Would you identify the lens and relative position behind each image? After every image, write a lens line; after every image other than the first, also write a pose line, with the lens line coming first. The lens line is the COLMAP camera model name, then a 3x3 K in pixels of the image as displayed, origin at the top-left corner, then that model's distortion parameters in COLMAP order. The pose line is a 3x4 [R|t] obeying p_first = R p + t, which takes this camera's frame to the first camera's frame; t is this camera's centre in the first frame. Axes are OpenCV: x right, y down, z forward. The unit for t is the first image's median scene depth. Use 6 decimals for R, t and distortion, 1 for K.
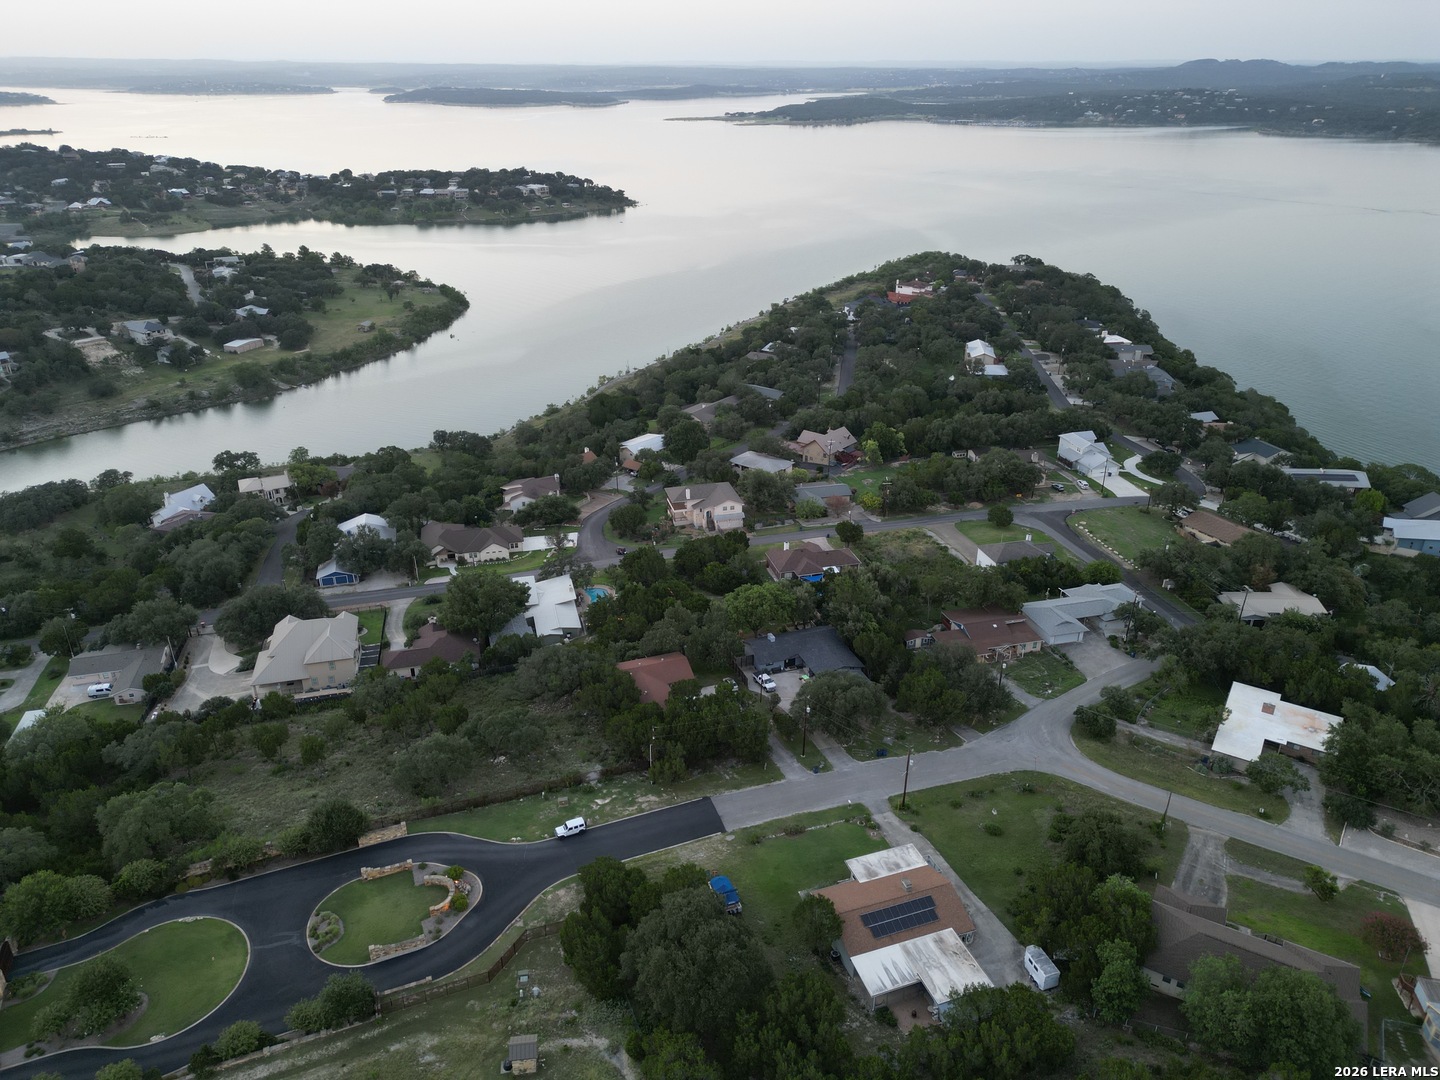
lens RADIAL K [[1012.2, 0, 712.2], [0, 1012.2, 536.6], [0, 0, 1]] dist [0.067075, -0.058202]
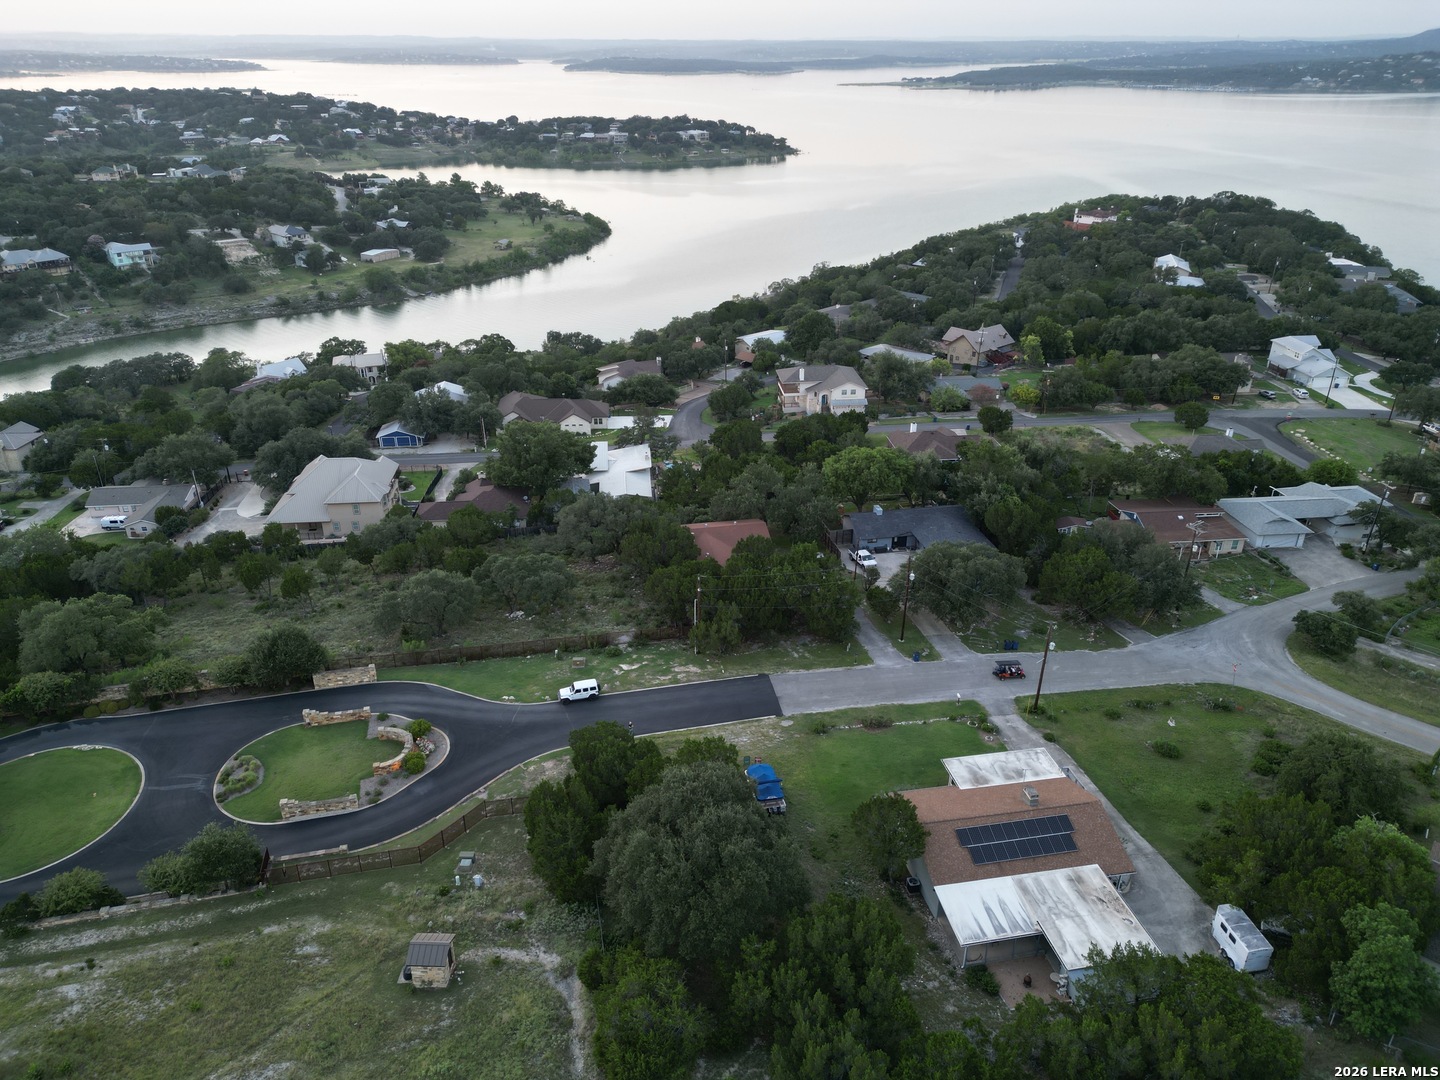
lens RADIAL K [[1012.2, 0, 713.3], [0, 1012.2, 539.9], [0, 0, 1]] dist [0.067075, -0.058202]
pose [[0.987672, 0.071983, -0.139004, 0.045798], [-0.068911, 0.997263, 0.026791, 0.118379], [0.140552, -0.016881, 0.989929, 0.216791]]
